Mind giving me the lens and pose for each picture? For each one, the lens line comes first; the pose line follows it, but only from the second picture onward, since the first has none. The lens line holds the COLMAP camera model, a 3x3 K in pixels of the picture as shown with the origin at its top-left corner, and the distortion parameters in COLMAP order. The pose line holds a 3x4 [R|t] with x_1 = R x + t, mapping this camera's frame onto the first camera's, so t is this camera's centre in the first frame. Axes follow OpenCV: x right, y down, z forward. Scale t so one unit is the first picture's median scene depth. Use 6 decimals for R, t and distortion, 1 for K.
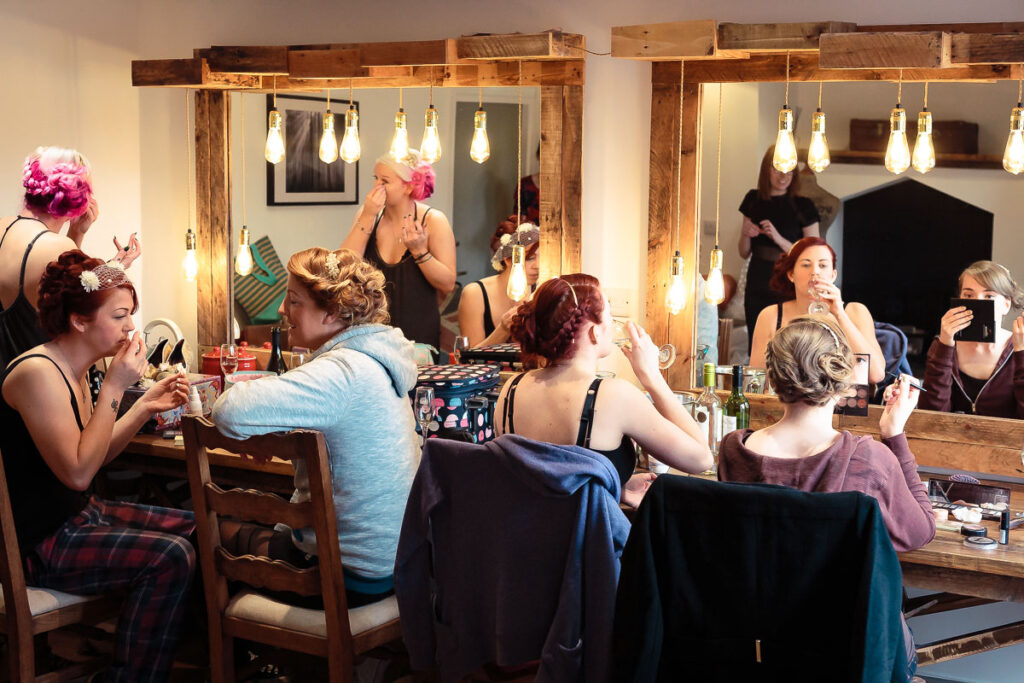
lens RADIAL K [[1495.9, 0, 491.5], [0, 1495.9, 339.3], [0, 0, 1]] dist [0.020483, 0.095066]
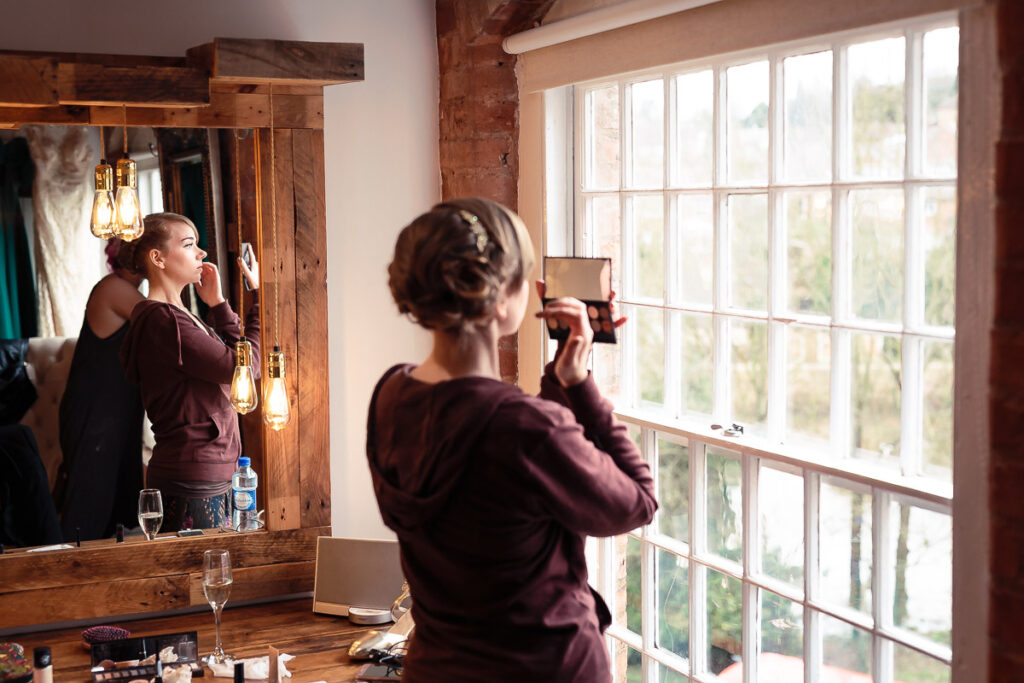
lens RADIAL K [[1495.9, 0, 491.5], [0, 1495.9, 339.3], [0, 0, 1]] dist [0.020483, 0.095066]
pose [[0.594755, -0.085741, 0.799322, -0.155852], [0.123959, 0.992186, 0.014194, -0.038639], [-0.794293, 0.090641, 0.600735, 0.314836]]
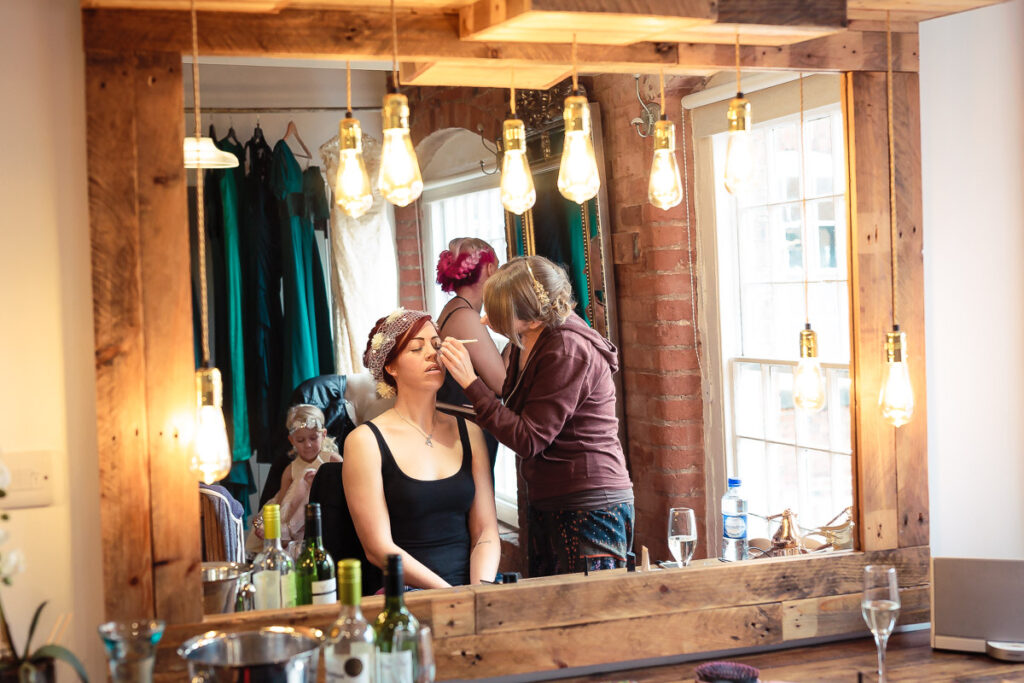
lens RADIAL K [[1495.9, 0, 491.5], [0, 1495.9, 339.3], [0, 0, 1]] dist [0.020483, 0.095066]
pose [[0.635440, -0.054845, 0.770200, -0.208909], [0.139452, 0.989224, -0.044611, -0.027998], [-0.759454, 0.135753, 0.636240, 0.570817]]
